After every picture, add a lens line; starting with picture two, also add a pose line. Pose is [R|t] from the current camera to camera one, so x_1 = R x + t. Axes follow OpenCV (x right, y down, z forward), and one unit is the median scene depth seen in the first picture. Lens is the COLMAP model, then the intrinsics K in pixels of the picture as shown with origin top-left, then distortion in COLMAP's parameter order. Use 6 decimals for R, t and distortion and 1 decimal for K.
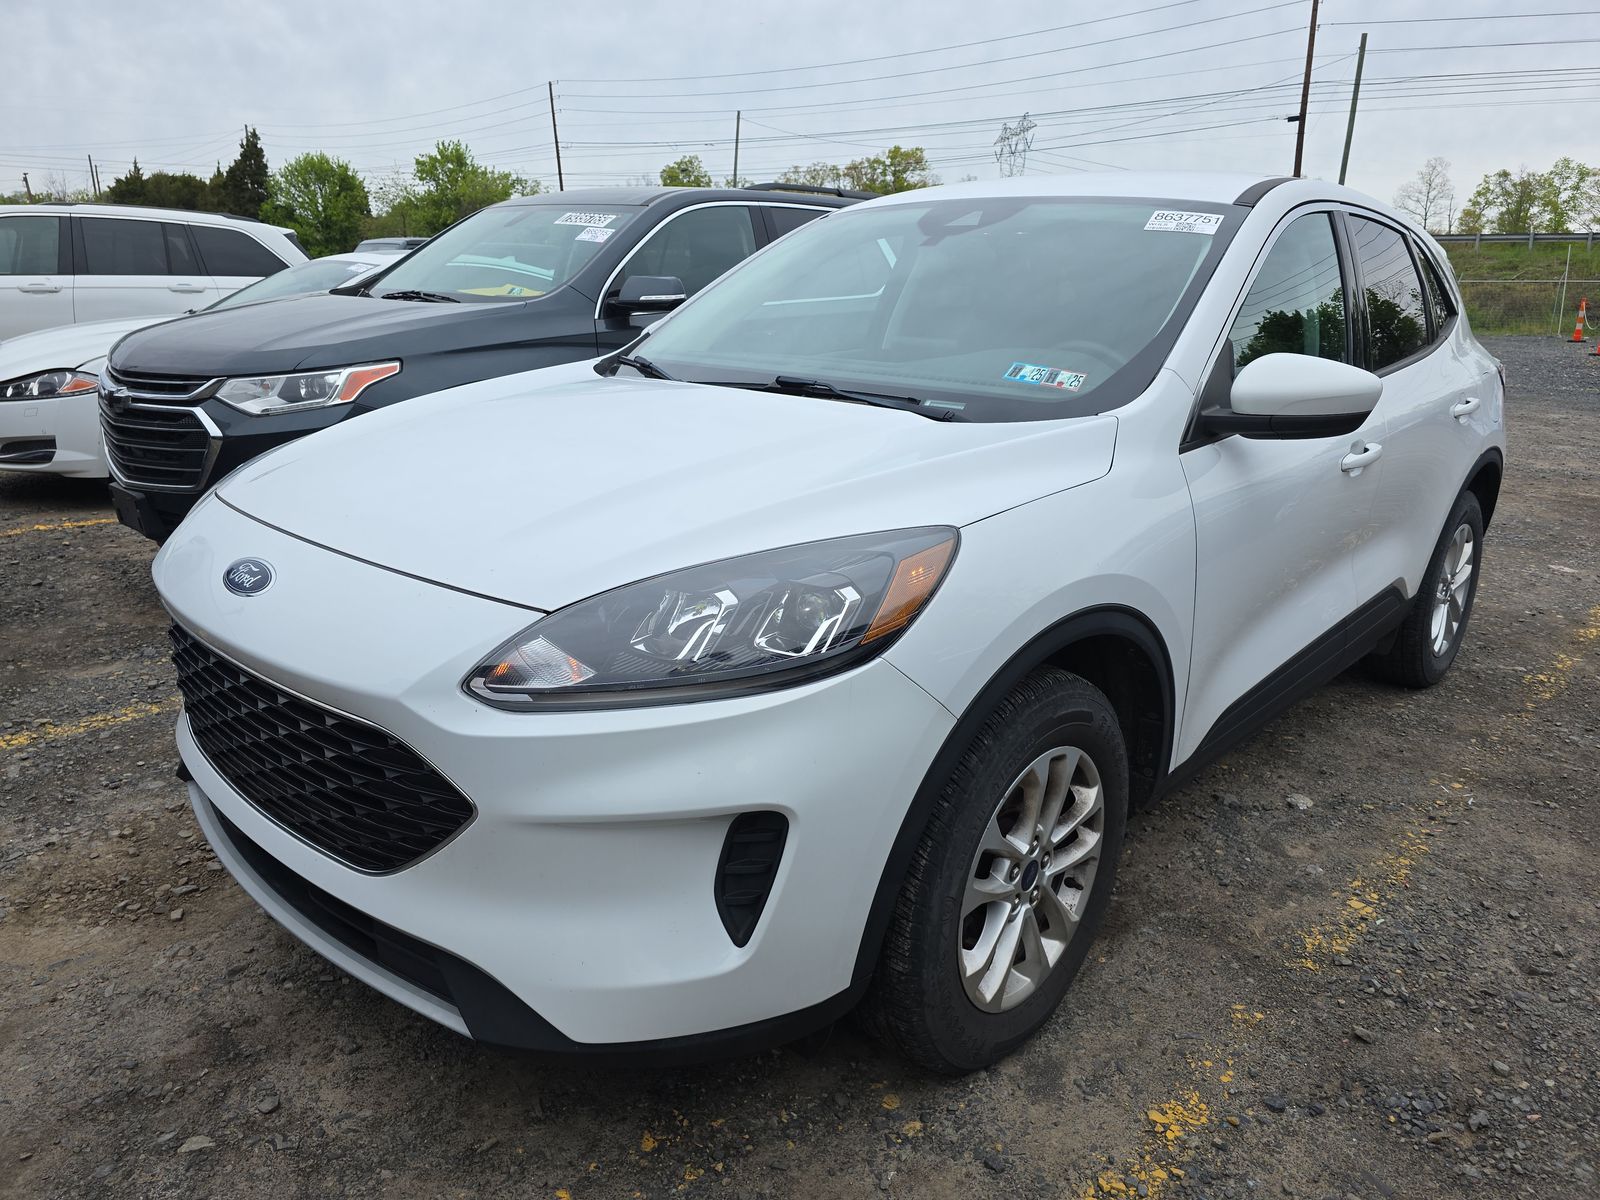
lens RADIAL K [[1083.8, 0, 812.7], [0, 1083.8, 585.6], [0, 0, 1]] dist [0.052647, -0.049993]
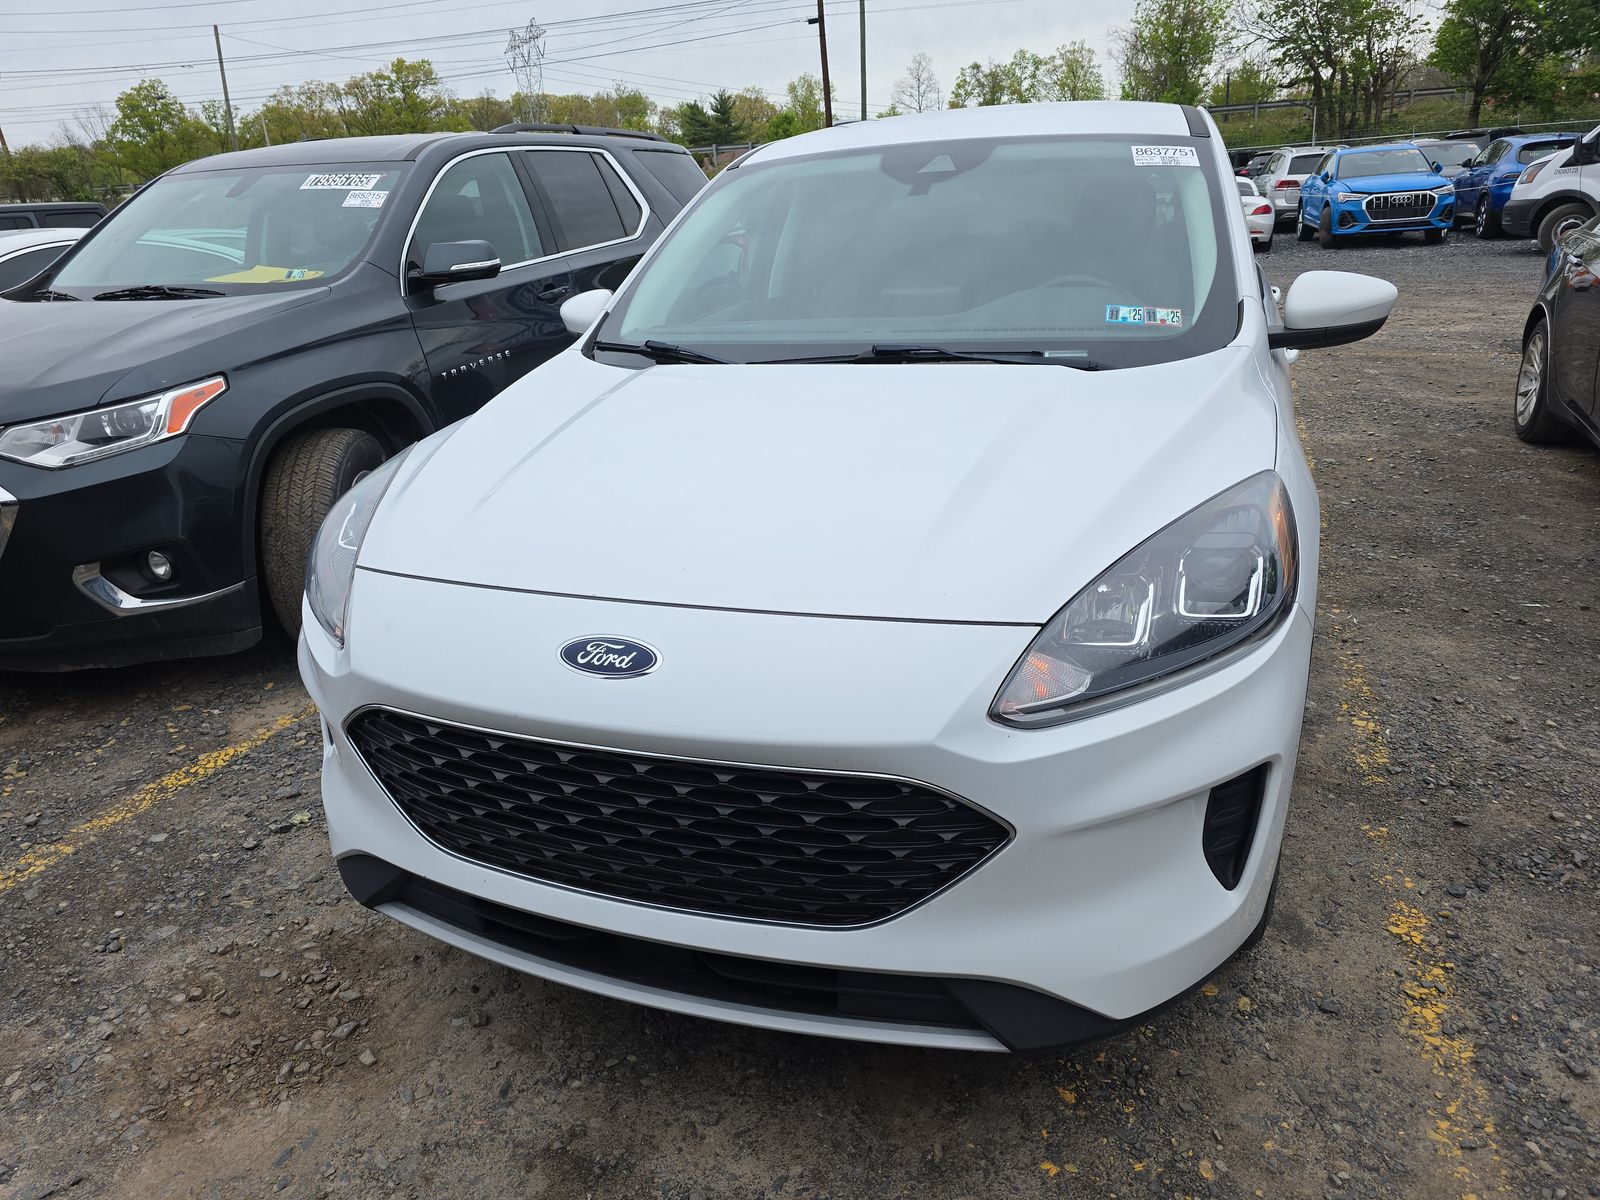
lens RADIAL K [[1082.8, 0, 800.0], [0, 1082.8, 600.0], [0, 0, 1]] dist [0.049881, -0.049759]
pose [[0.923121, -0.201640, 0.327398, -0.423608], [0.174452, 0.978421, 0.110716, -0.080399], [-0.342658, -0.045089, 0.938378, 0.079844]]
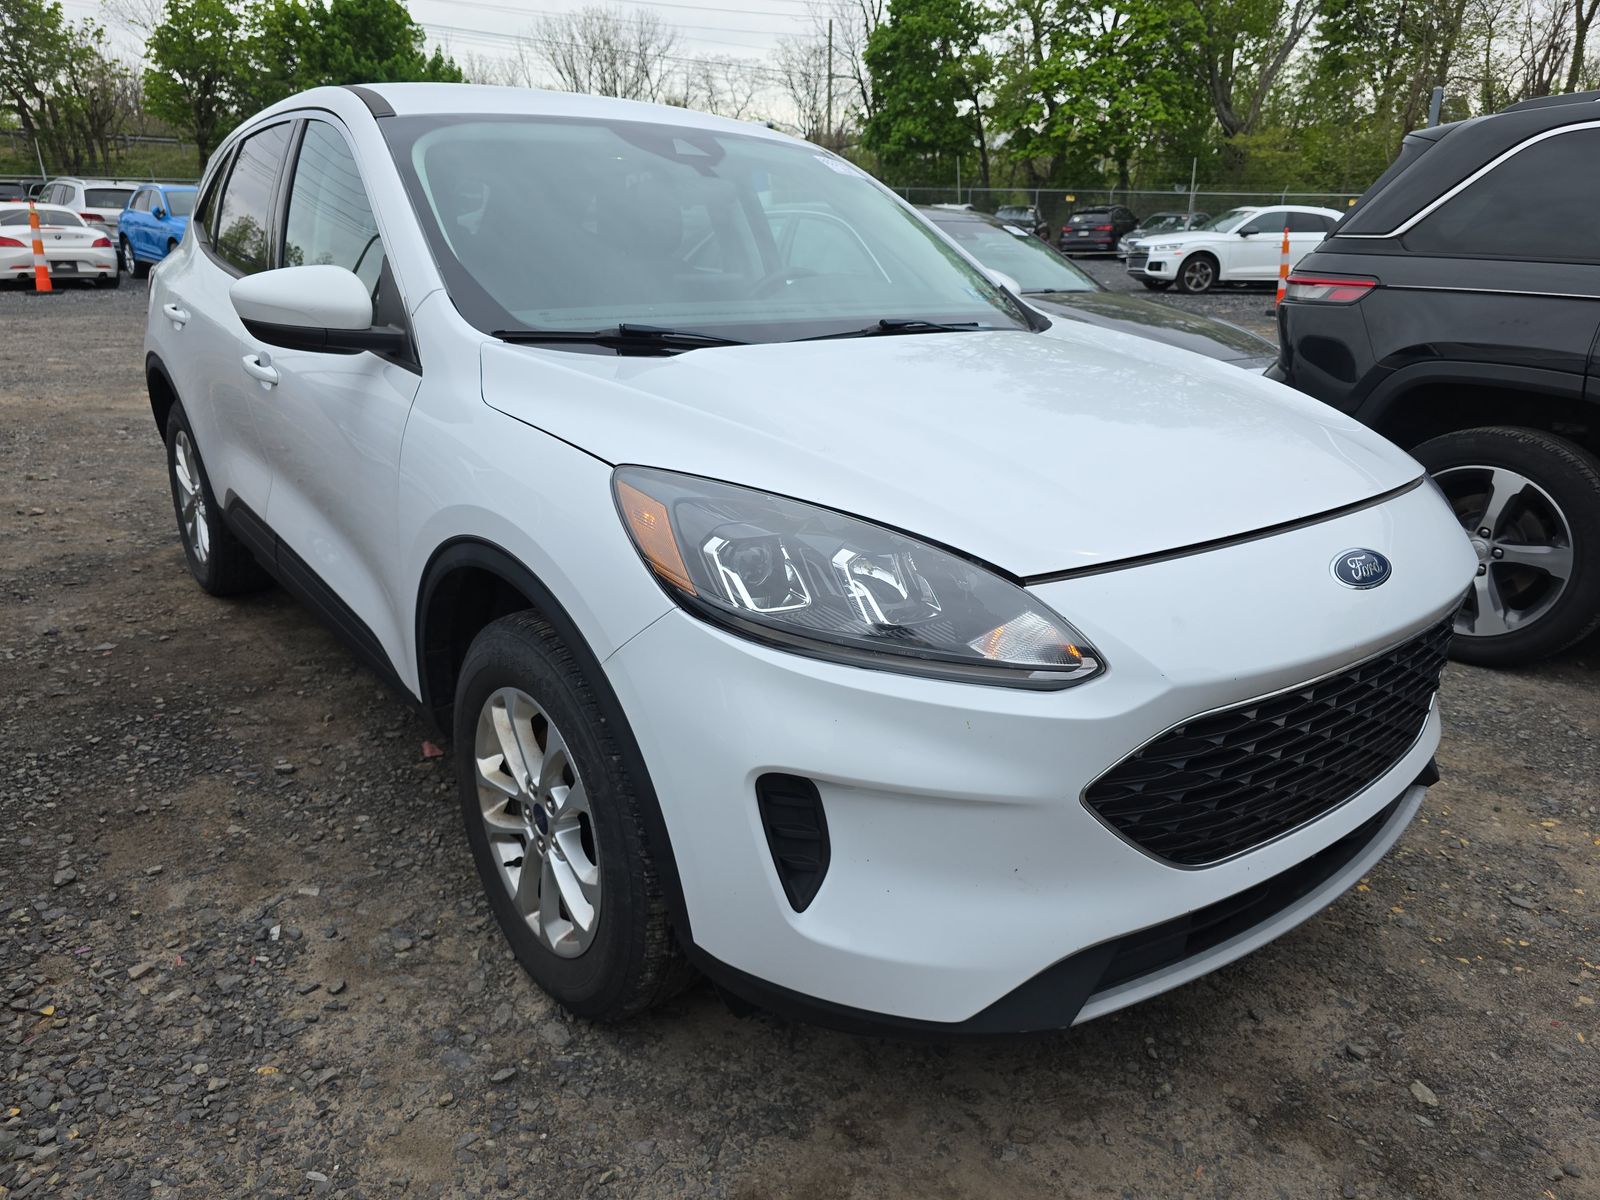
lens RADIAL K [[1082.8, 0, 800.0], [0, 1082.8, 600.0], [0, 0, 1]] dist [0.049881, -0.049759]
pose [[0.133047, -0.341218, 0.930521, -0.956545], [0.241087, 0.921810, 0.303553, -0.252205], [-0.961340, 0.183950, 0.204908, 0.839820]]
